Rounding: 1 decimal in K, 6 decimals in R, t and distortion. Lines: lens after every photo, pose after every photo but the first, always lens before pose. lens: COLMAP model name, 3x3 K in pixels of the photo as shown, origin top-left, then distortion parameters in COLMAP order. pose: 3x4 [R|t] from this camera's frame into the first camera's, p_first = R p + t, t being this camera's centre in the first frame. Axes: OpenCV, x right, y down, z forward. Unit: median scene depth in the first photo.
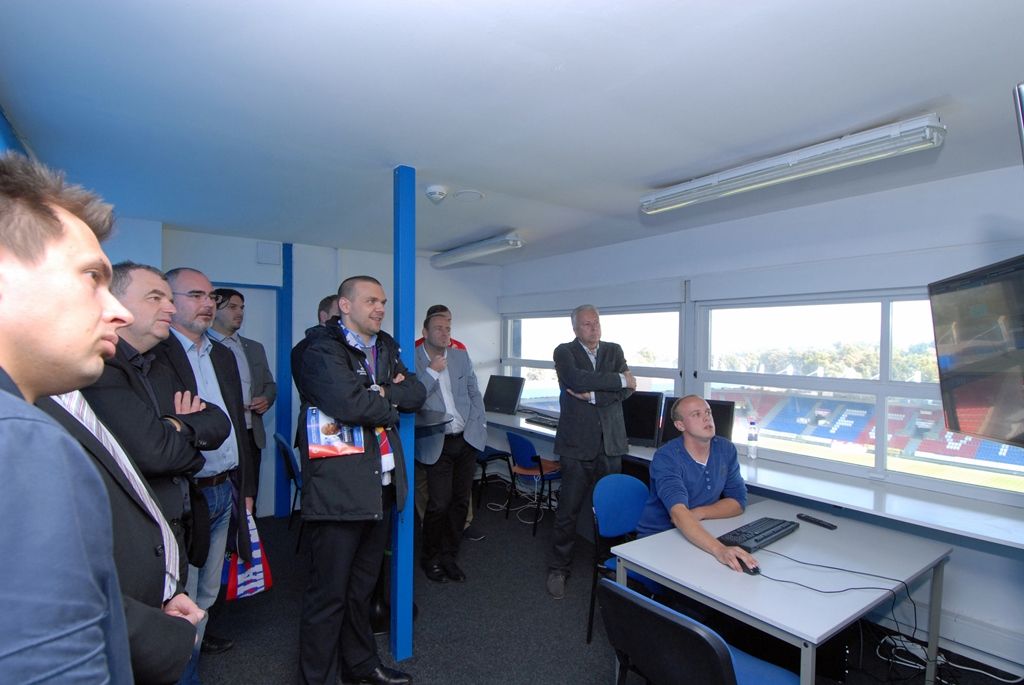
lens RADIAL K [[520.1, 0, 512.0], [0, 520.1, 342.5], [0, 0, 1]] dist [0.002803, 0.000132]
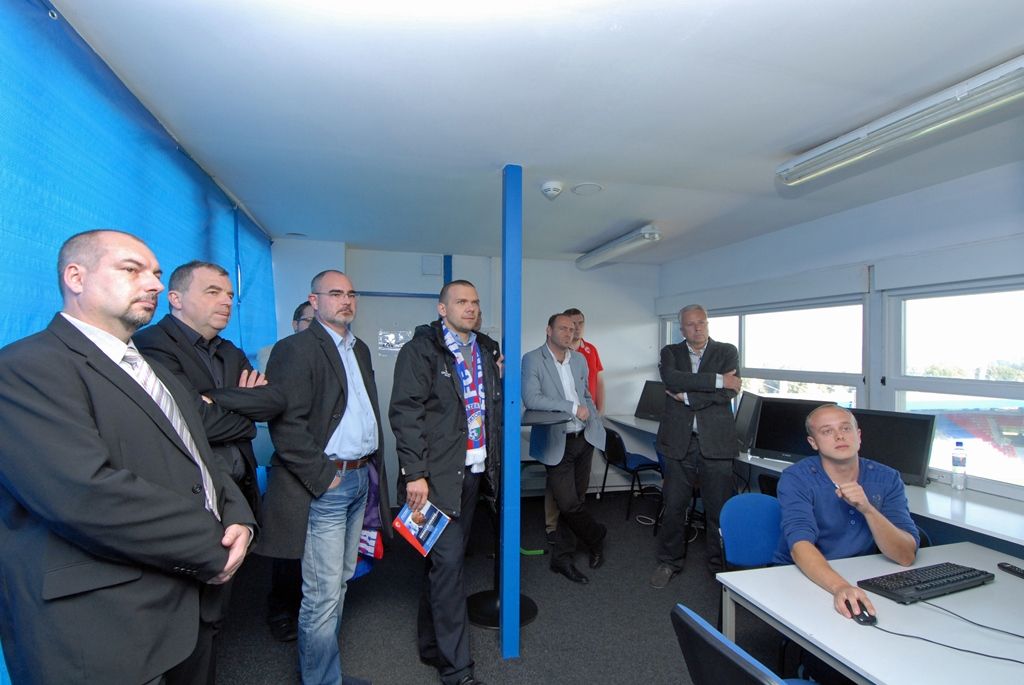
lens RADIAL K [[523.7, 0, 511.1], [0, 523.7, 347.0], [0, 0, 1]] dist [0.004017, -0.025634]
pose [[0.936045, -0.006200, -0.351826, 0.129974], [0.003581, 0.999961, -0.008094, 0.017668], [0.351862, 0.006316, 0.936030, 0.050073]]
